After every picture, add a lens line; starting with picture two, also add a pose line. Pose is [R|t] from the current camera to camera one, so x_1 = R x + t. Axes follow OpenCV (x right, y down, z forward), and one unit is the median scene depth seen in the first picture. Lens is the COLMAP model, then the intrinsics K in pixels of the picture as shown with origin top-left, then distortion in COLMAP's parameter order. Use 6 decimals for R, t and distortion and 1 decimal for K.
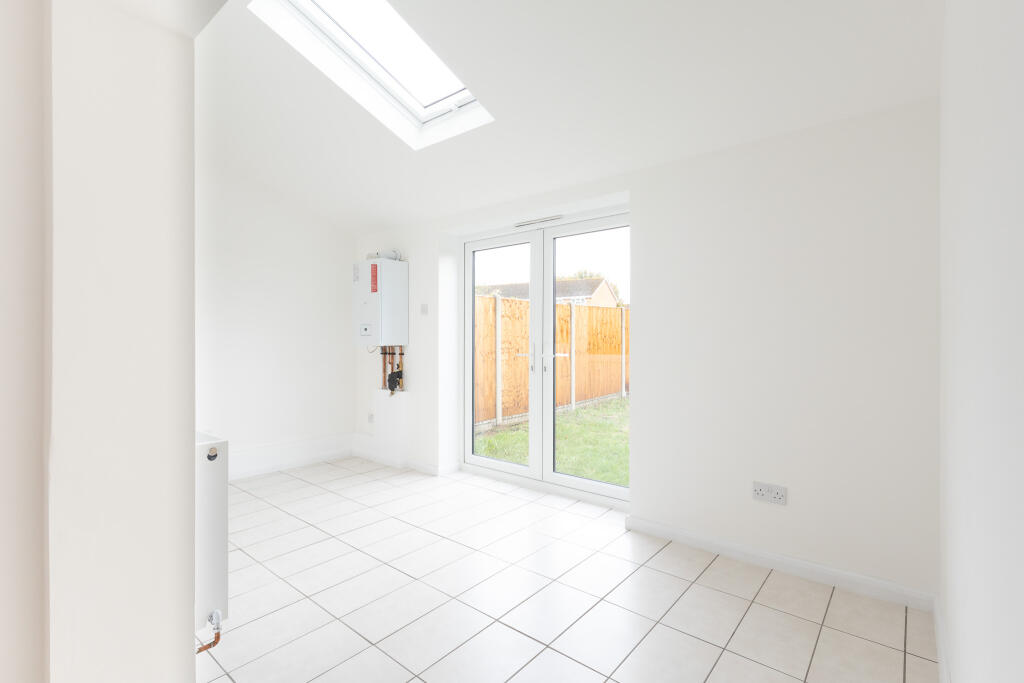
lens RADIAL K [[473.5, 0, 511.7], [0, 473.5, 344.3], [0, 0, 1]] dist [0.003266, -0.000026]
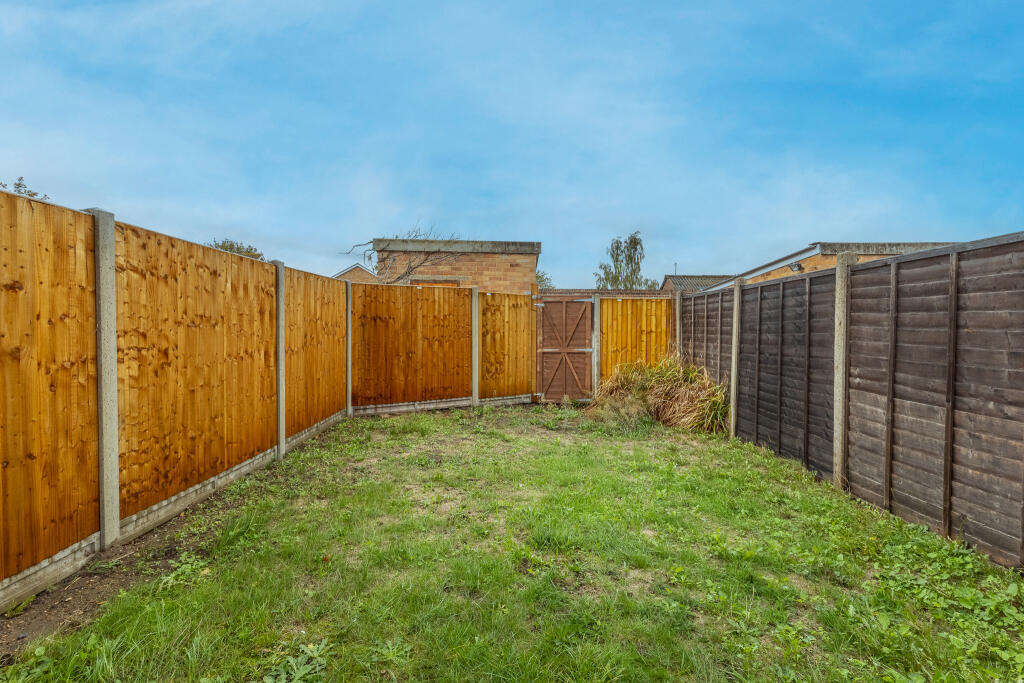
lens RADIAL K [[473.5, 0, 517.5], [0, 473.5, 340.5], [0, 0, 1]] dist [0.003266, -0.000026]
pose [[0.762034, -0.007696, 0.647492, -0.023082], [-0.000585, 0.999921, 0.012572, -0.003889], [-0.647537, -0.009959, 0.761969, 0.477365]]
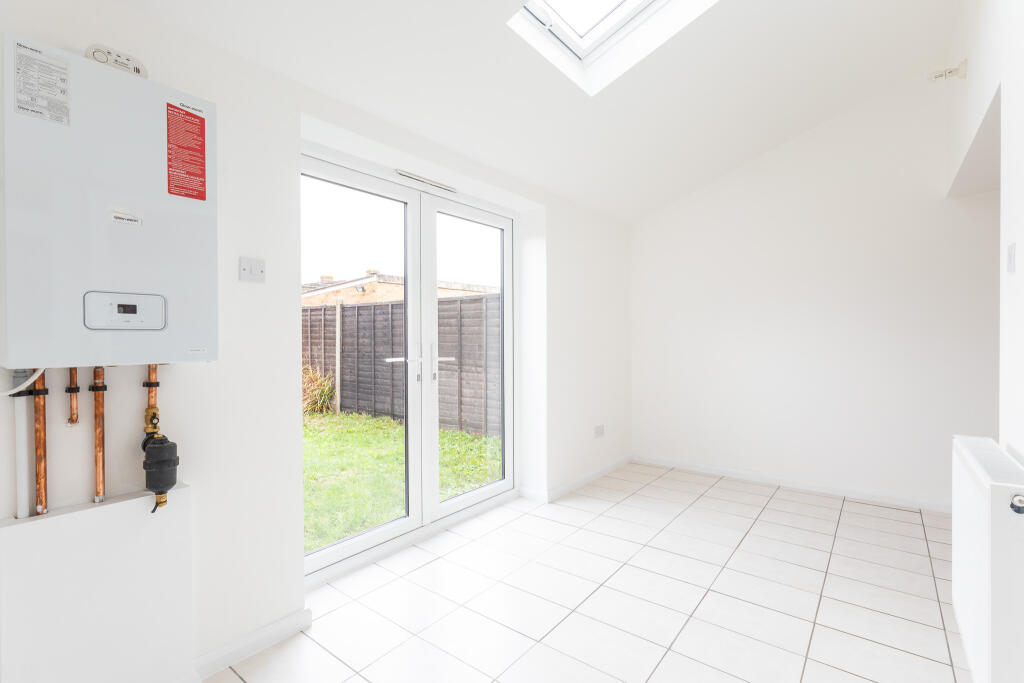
lens RADIAL K [[473.5, 0, 514.3], [0, 473.5, 338.8], [0, 0, 1]] dist [0.003266, -0.000026]
pose [[-0.040605, -0.006981, 0.999151, -0.378533], [0.016193, 0.999840, 0.007644, -0.007404], [-0.999044, 0.016489, -0.040485, 0.480444]]
